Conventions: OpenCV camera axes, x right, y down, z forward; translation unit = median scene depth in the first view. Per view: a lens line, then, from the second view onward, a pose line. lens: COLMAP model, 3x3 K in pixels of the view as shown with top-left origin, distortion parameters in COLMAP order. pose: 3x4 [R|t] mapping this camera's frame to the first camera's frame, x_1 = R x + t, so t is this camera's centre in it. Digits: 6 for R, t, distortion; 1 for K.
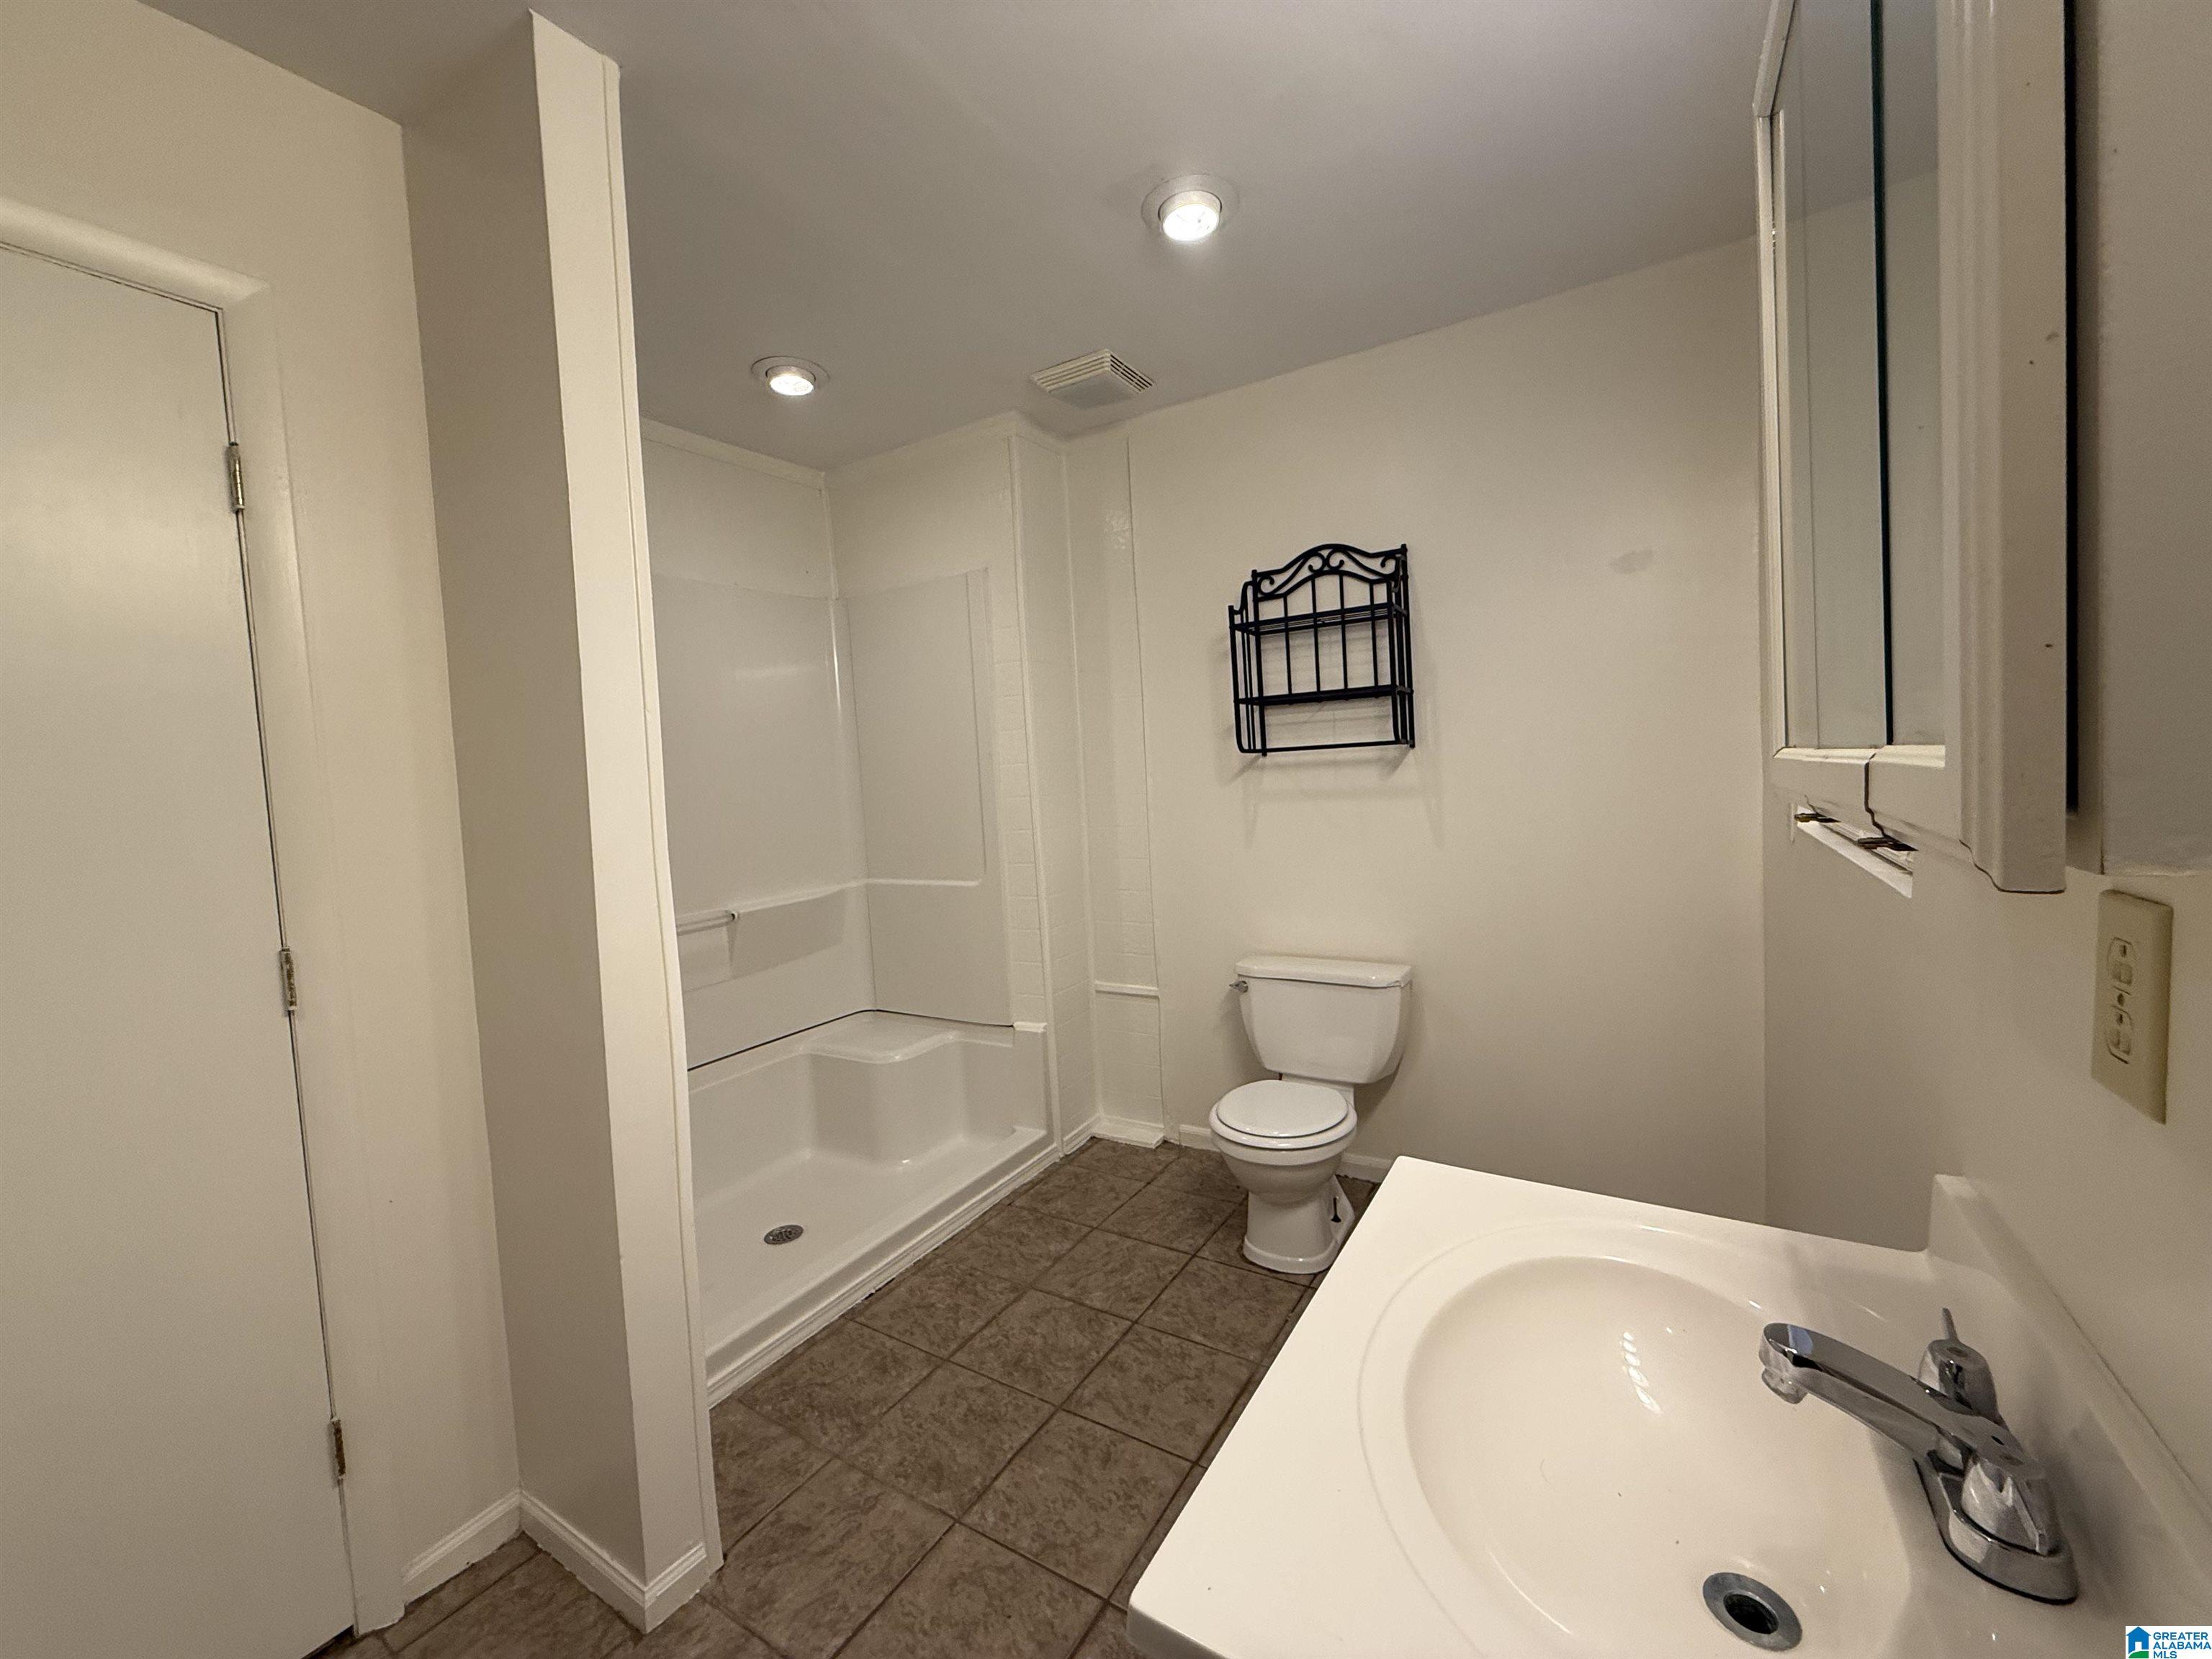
lens RADIAL K [[885.9, 0, 1111.6], [0, 885.9, 825.4], [0, 0, 1]] dist [0.000408, -0.000058]
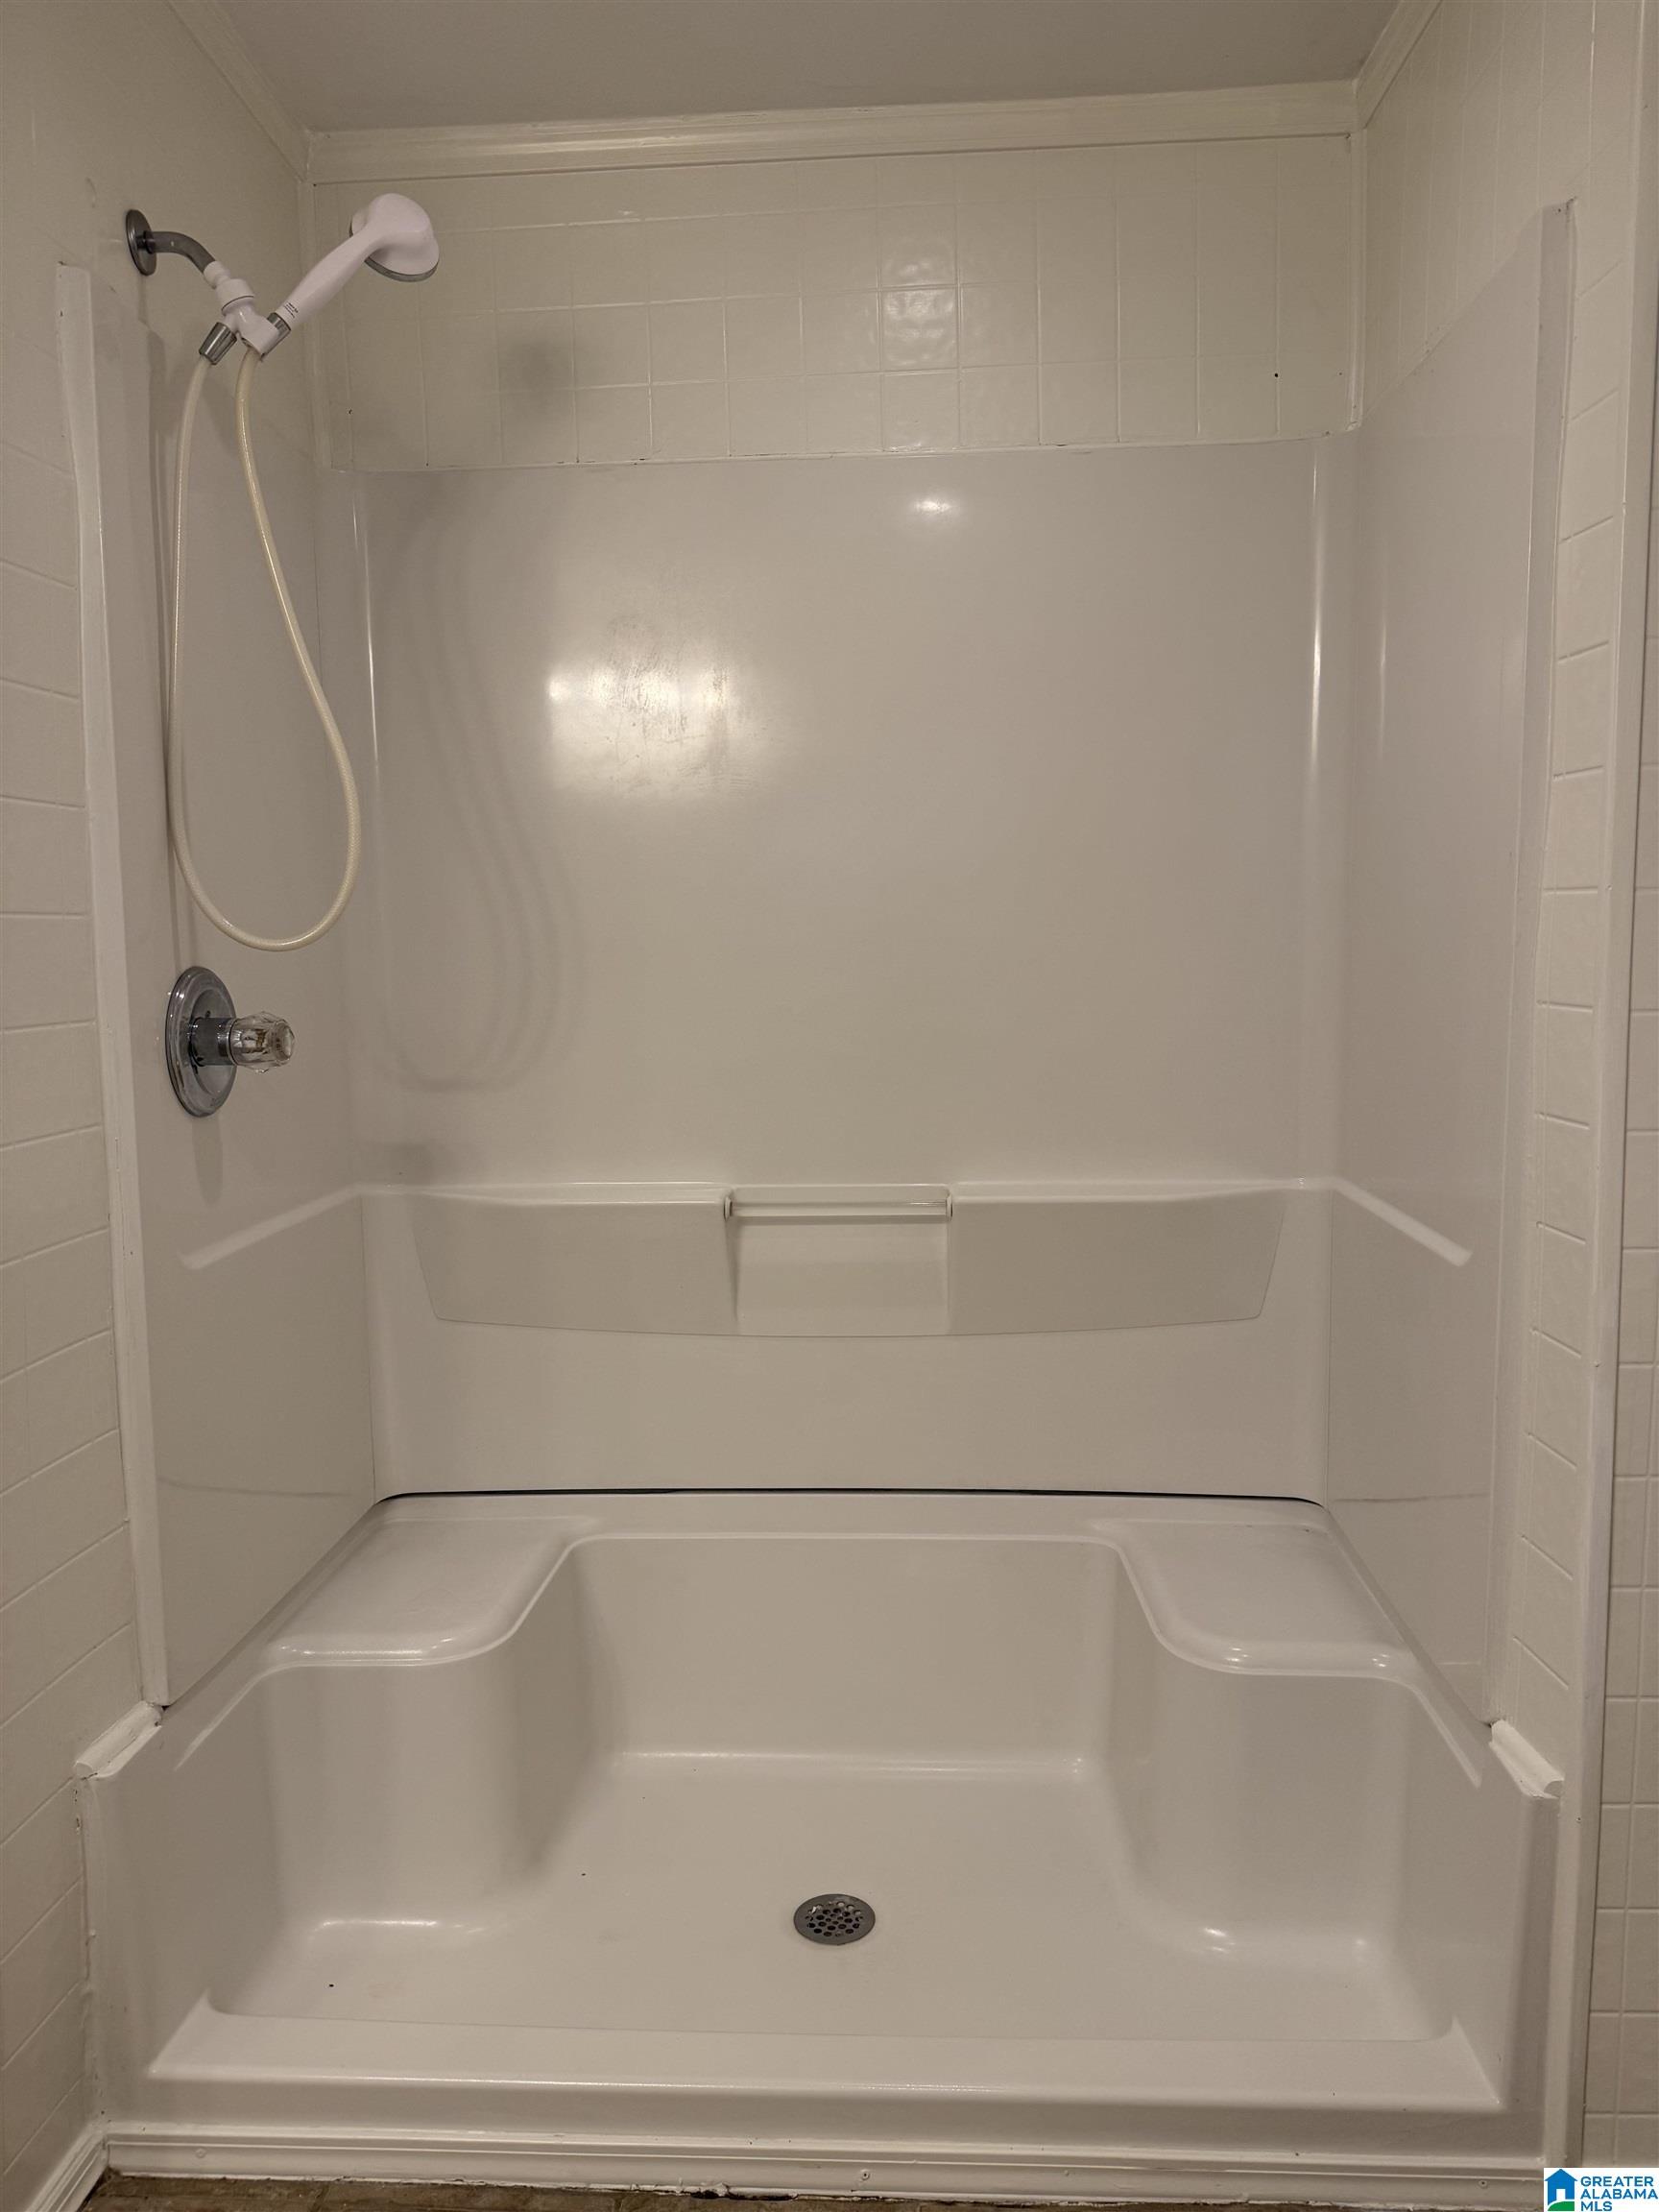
lens RADIAL K [[1574.4, 0, 840.2], [0, 1574.4, 1117.5], [0, 0, 1]] dist [0.067362, -0.073761]
pose [[0.471391, 0.155397, -0.868125, 0.381264], [-0.067854, 0.987827, 0.139980, -0.082915], [0.879310, -0.007079, 0.476197, 0.837679]]
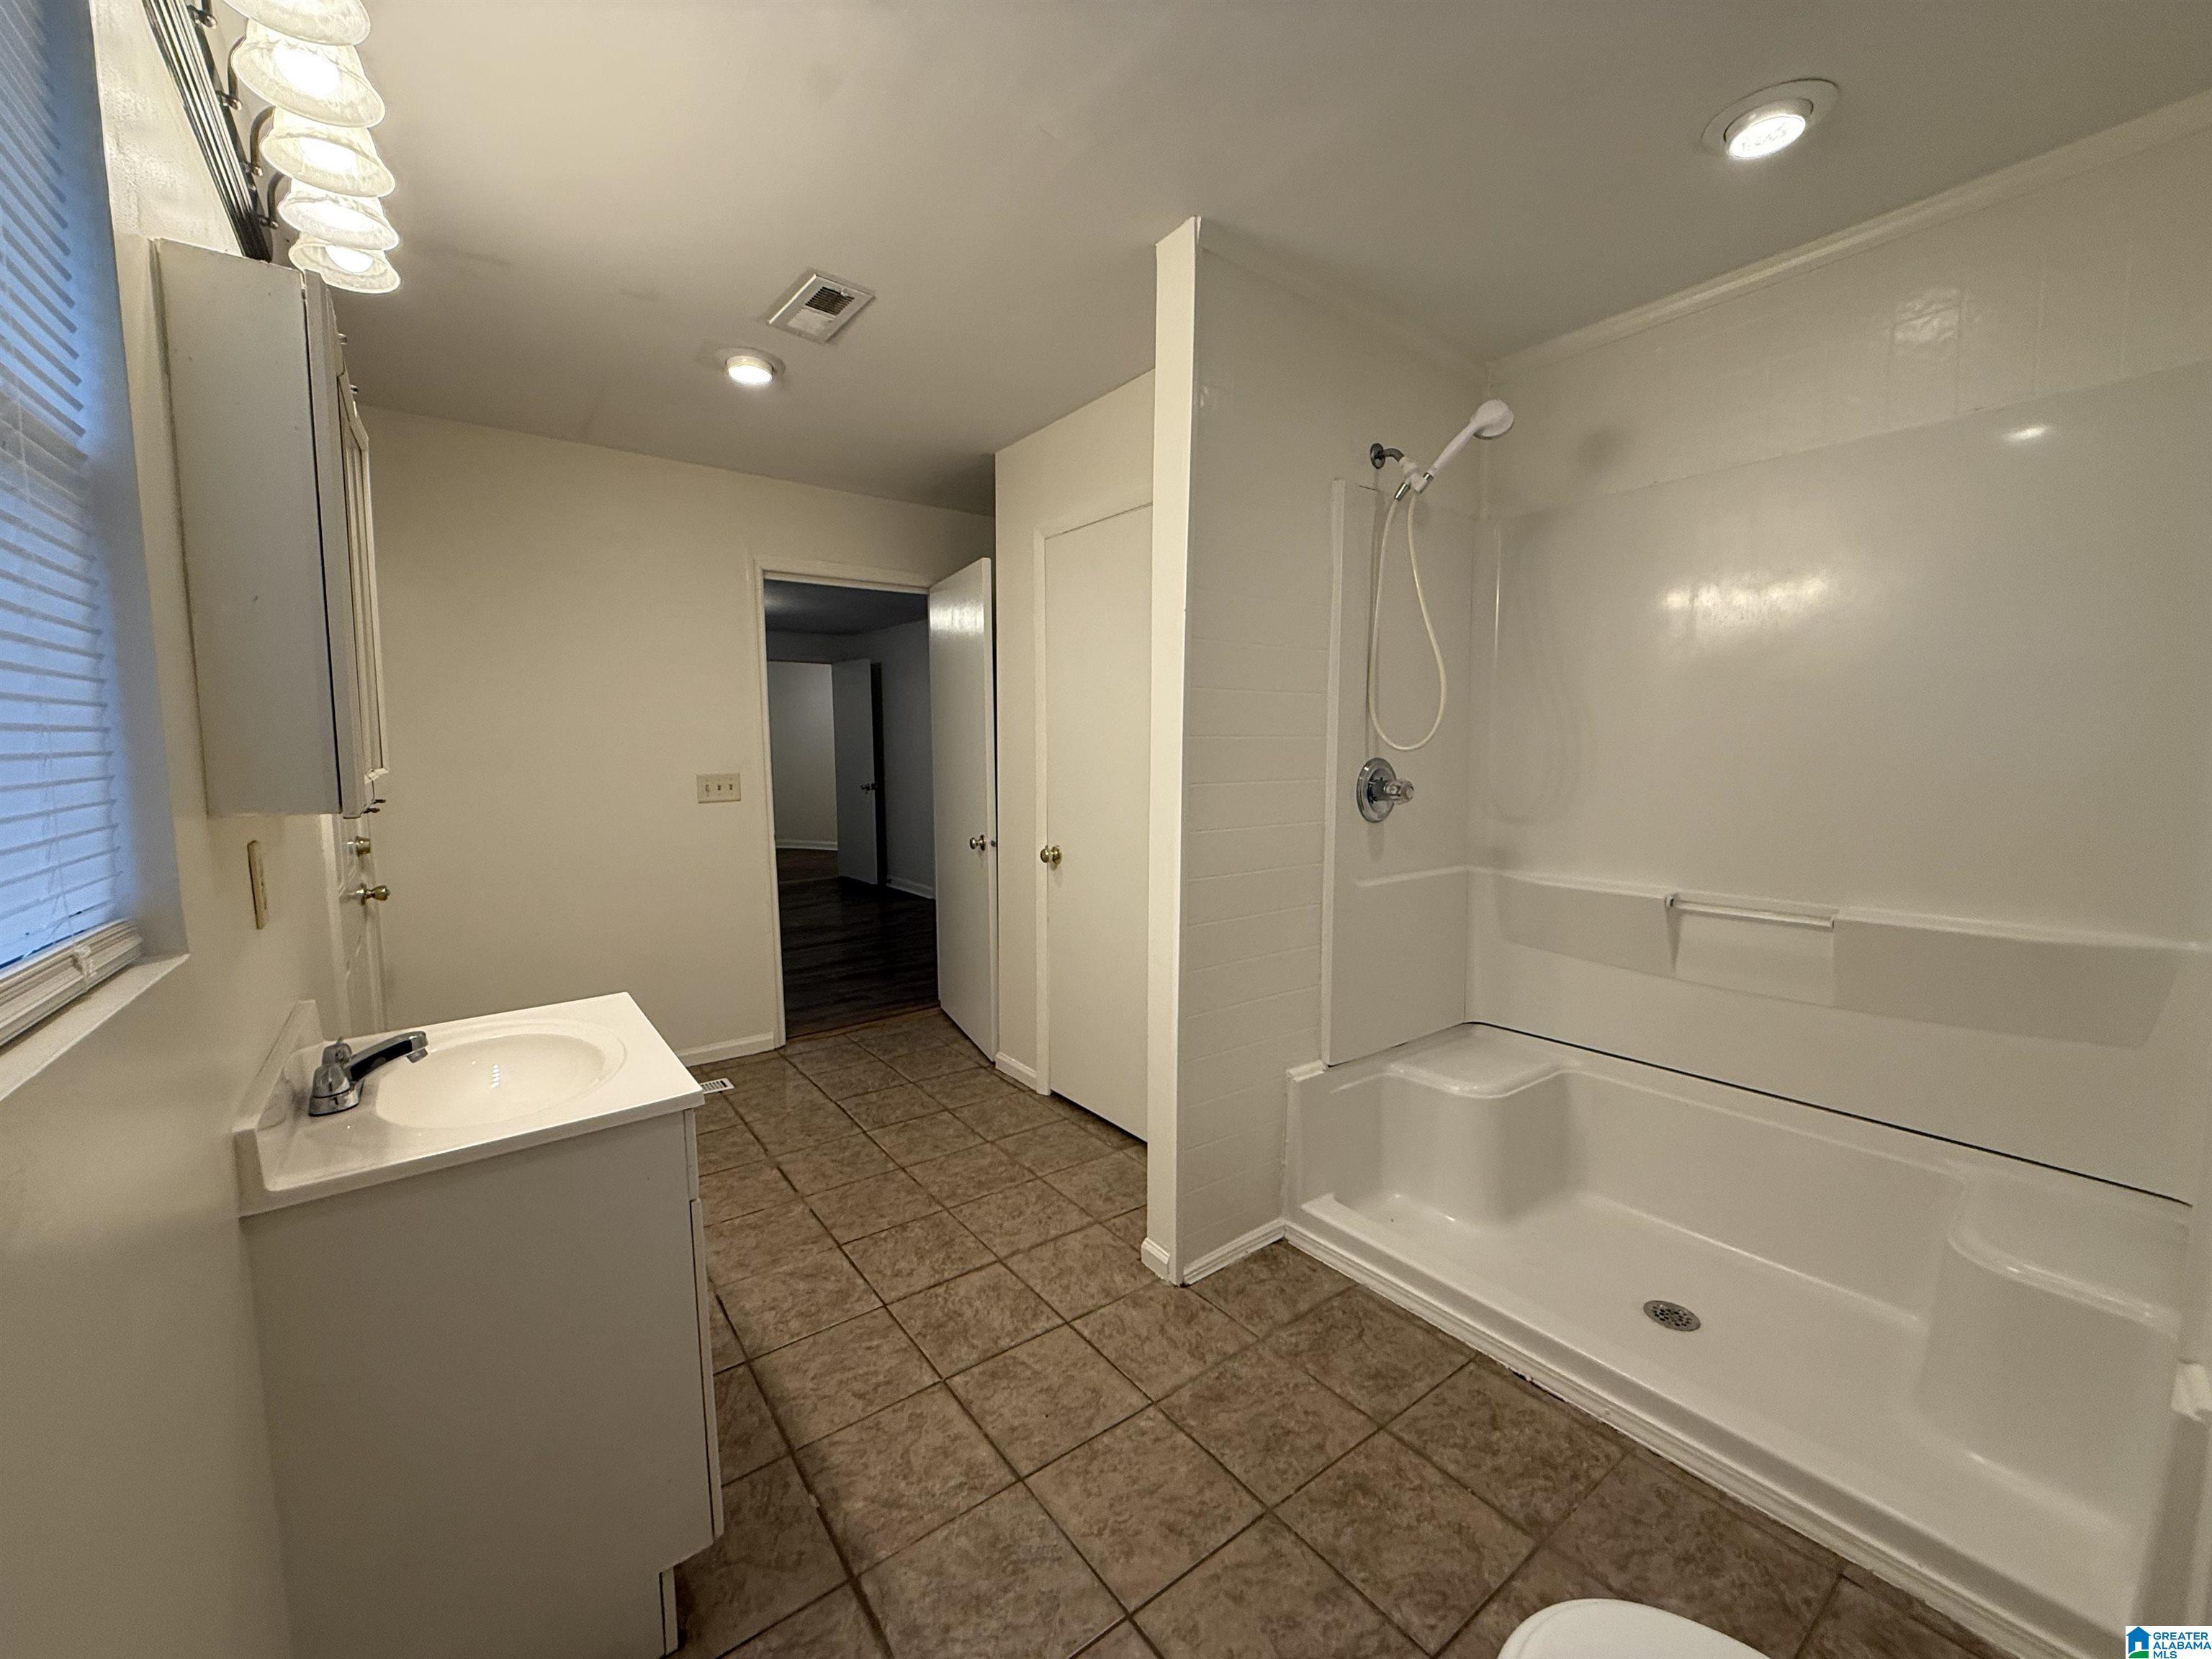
lens RADIAL K [[882.6, 0, 1089.3], [0, 882.6, 825.6], [0, 0, 1]] dist [-0.001450, -0.000010]
pose [[-0.382238, 0.141538, -0.913160, 0.653512], [-0.023929, 0.986352, 0.162899, -0.111217], [0.923754, 0.084117, -0.373634, 1.059840]]
